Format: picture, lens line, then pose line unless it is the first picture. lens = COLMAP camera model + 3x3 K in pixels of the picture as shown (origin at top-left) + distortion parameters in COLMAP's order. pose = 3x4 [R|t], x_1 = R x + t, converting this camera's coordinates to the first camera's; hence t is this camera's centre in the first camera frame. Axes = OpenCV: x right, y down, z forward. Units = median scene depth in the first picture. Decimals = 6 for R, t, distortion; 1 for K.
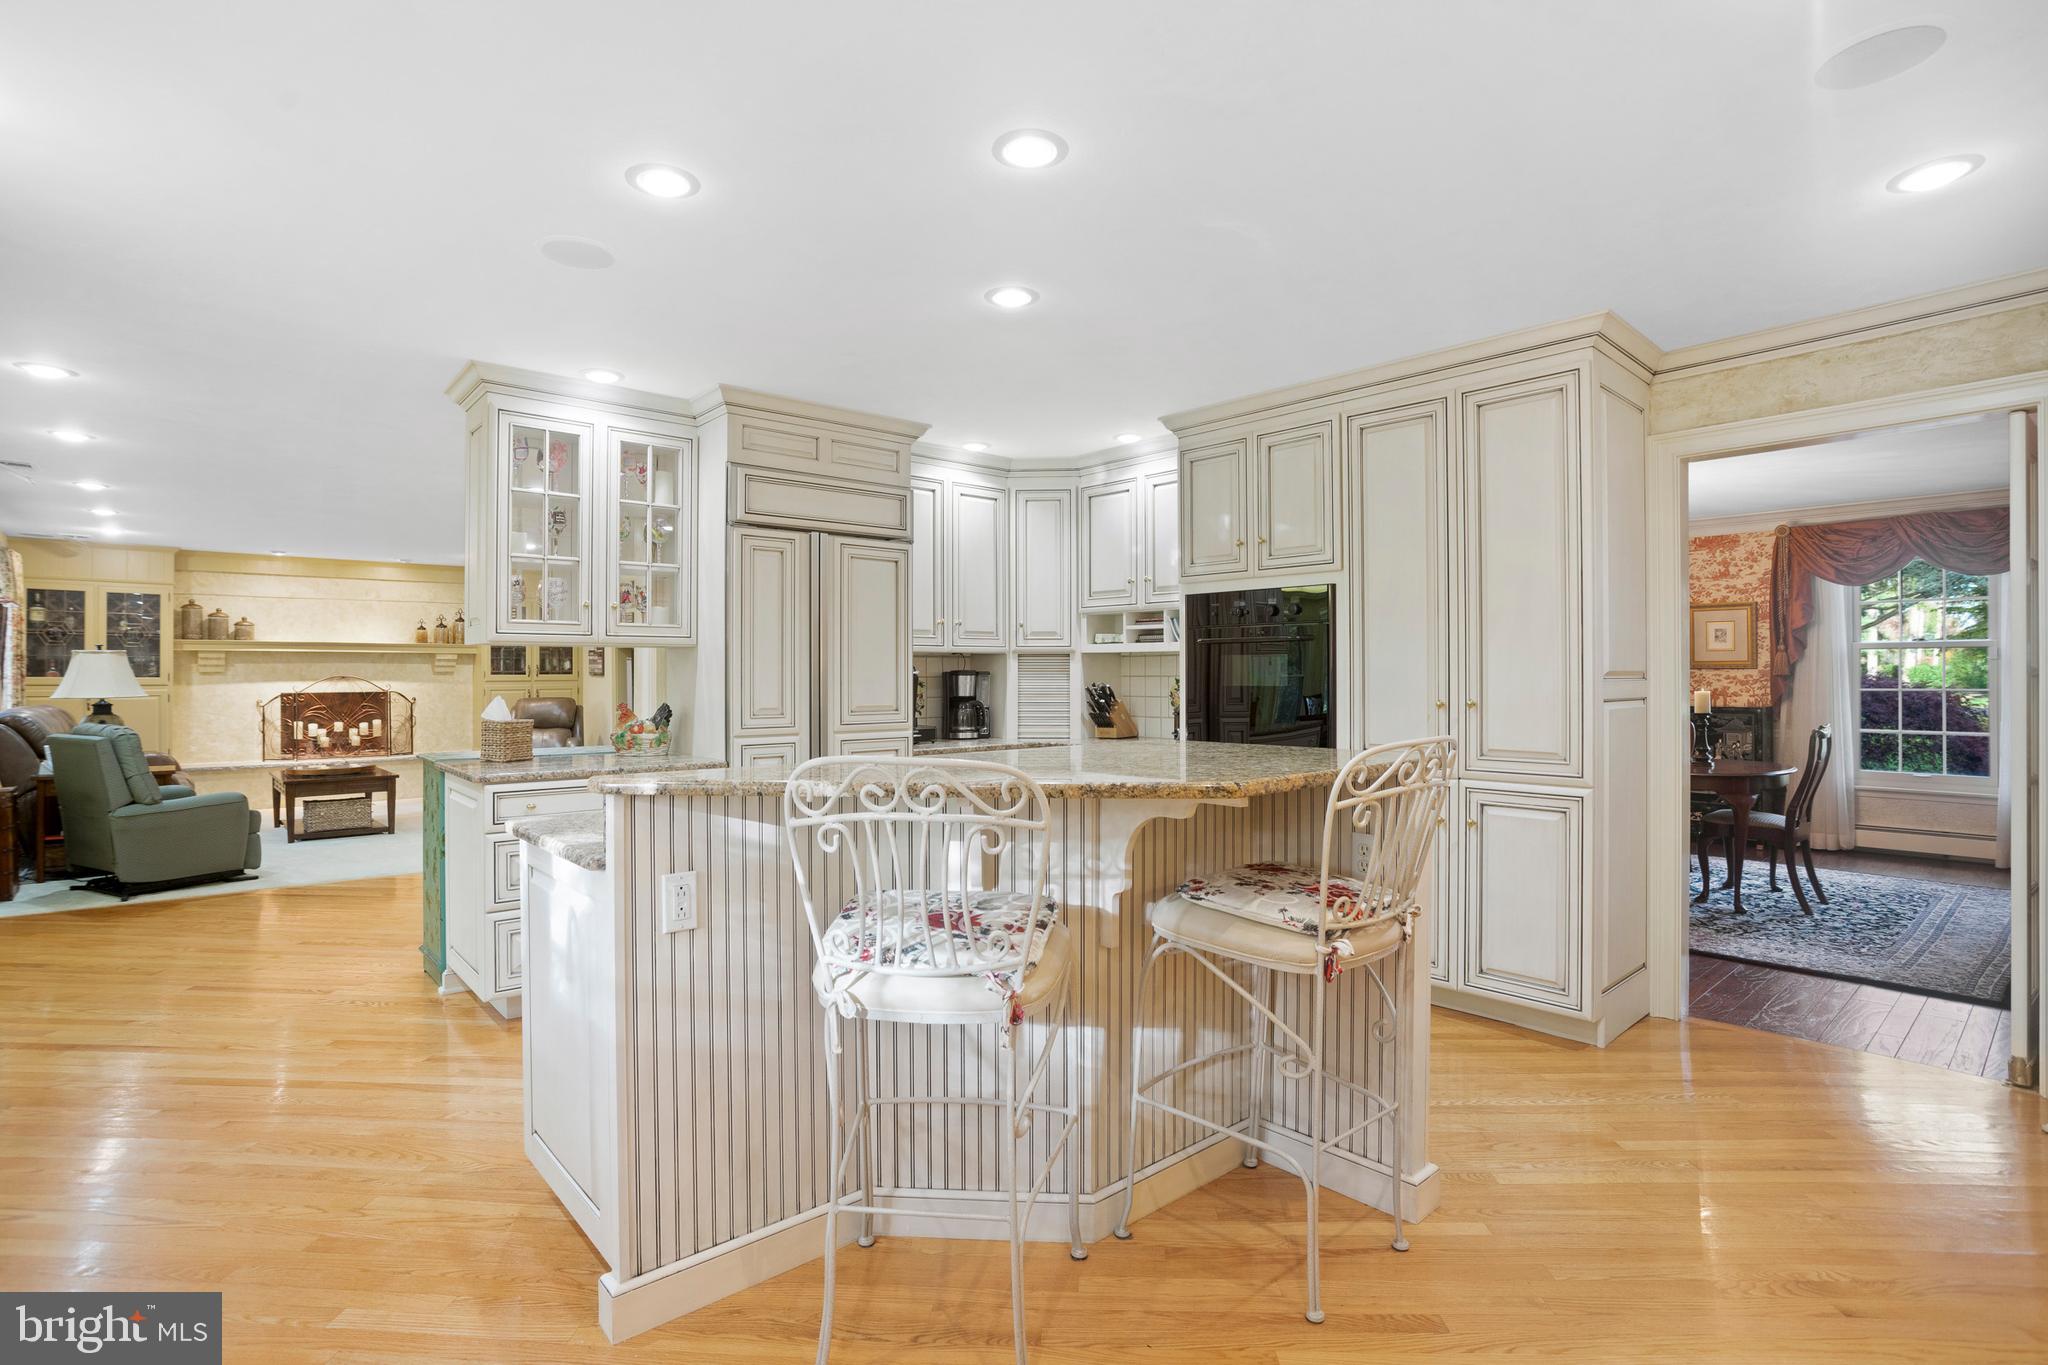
lens RADIAL K [[986.1, 0, 1028.7], [0, 986.1, 675.3], [0, 0, 1]] dist [-0.001488, -0.000117]
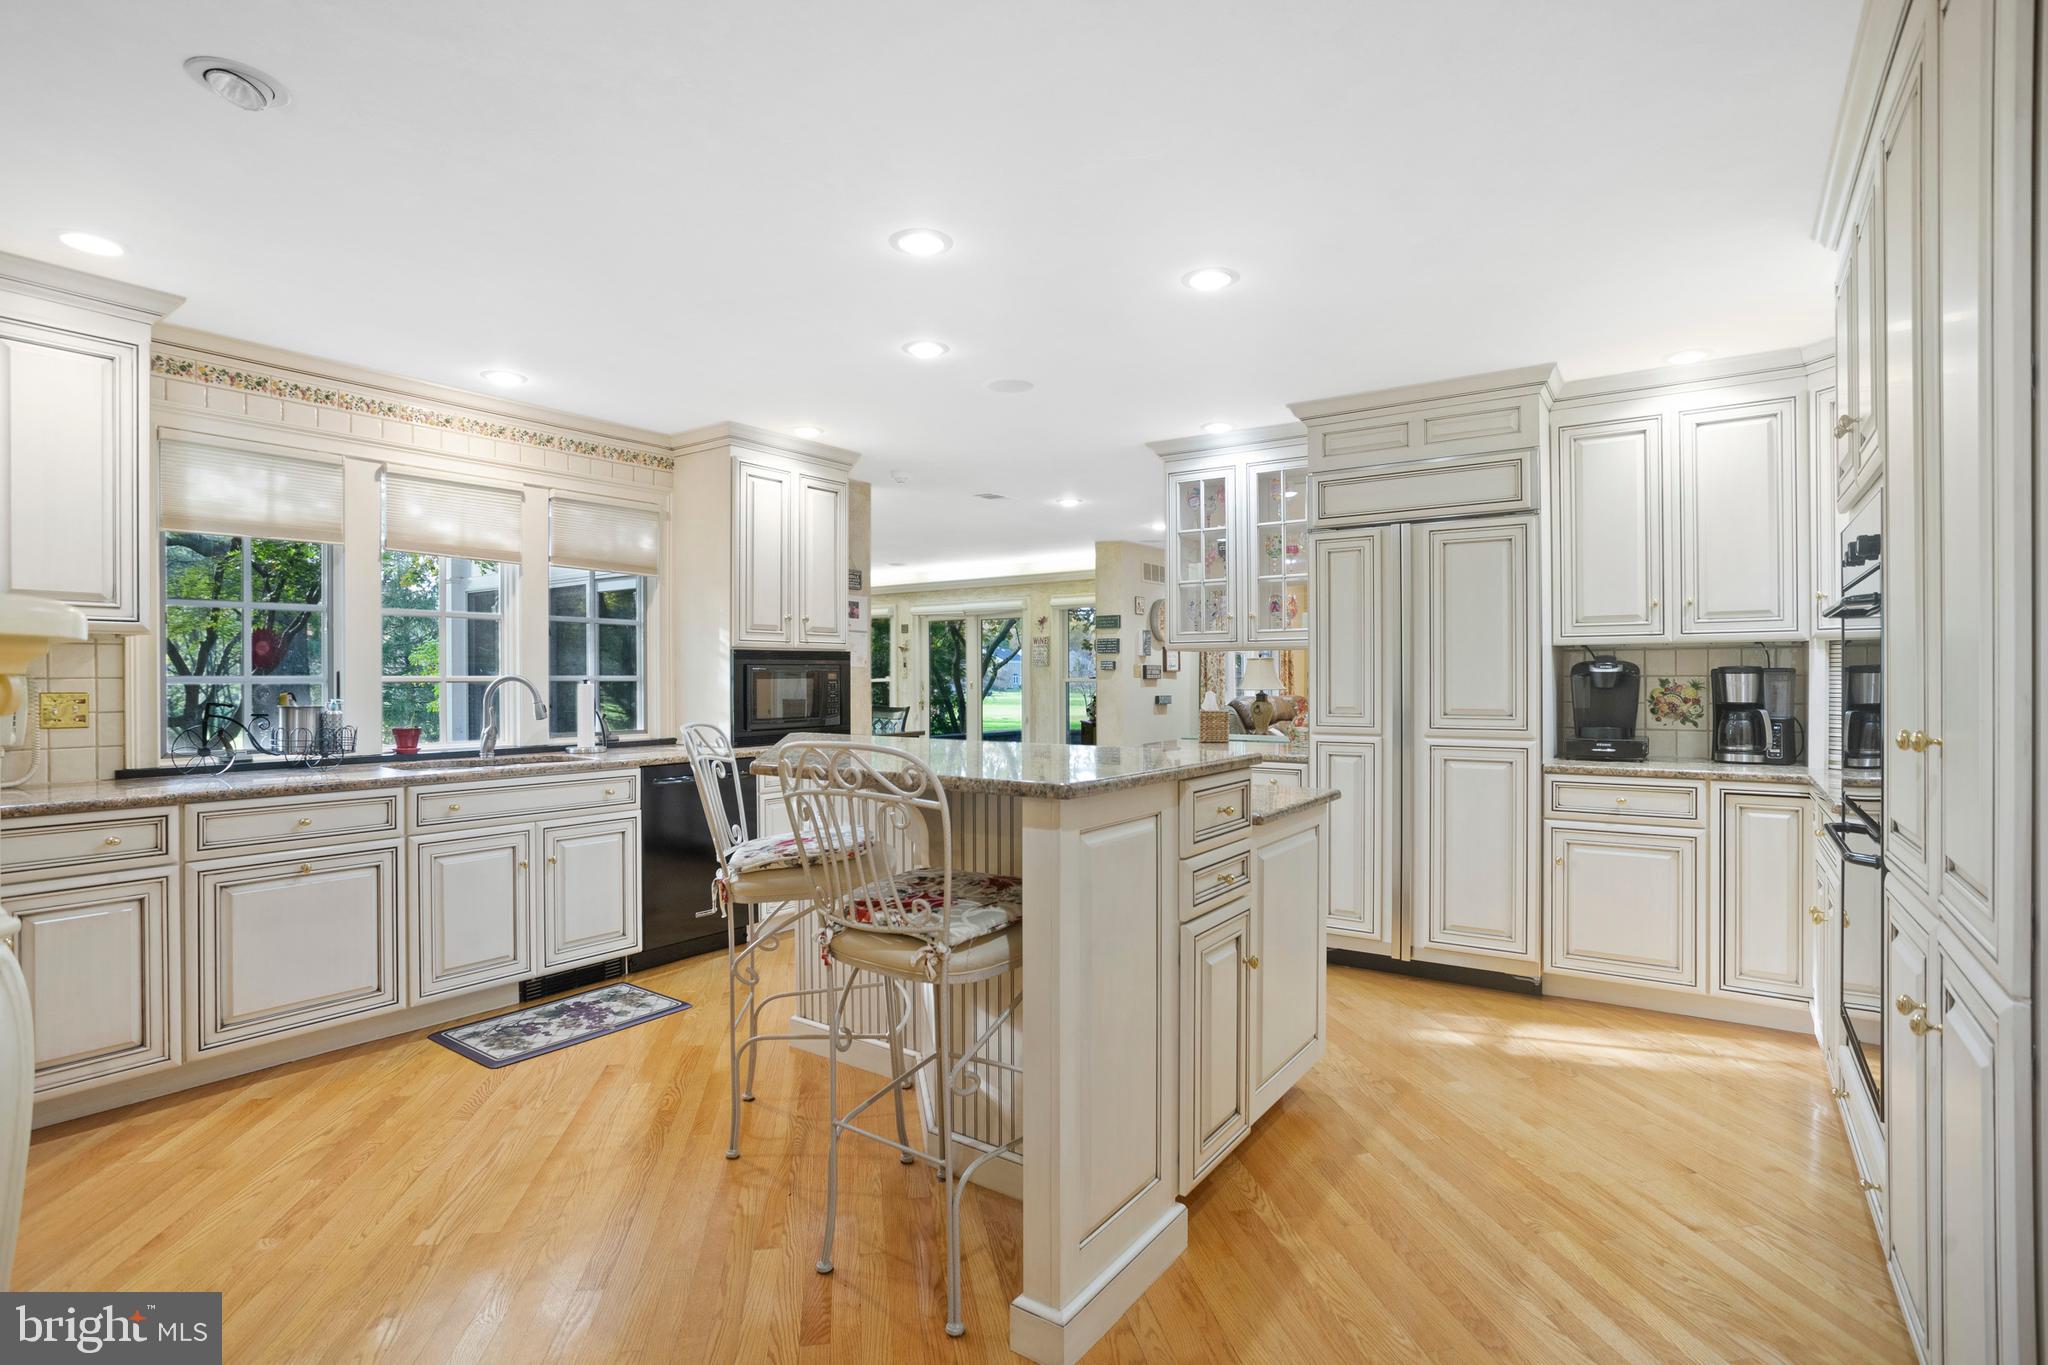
lens RADIAL K [[986.1, 0, 1028.7], [0, 986.1, 675.3], [0, 0, 1]] dist [-0.001488, -0.000117]
pose [[0.282441, 0.002331, -0.959282, 0.582488], [0.003547, 0.999988, 0.003475, -0.003517], [0.959278, -0.004384, 0.282429, 0.379563]]
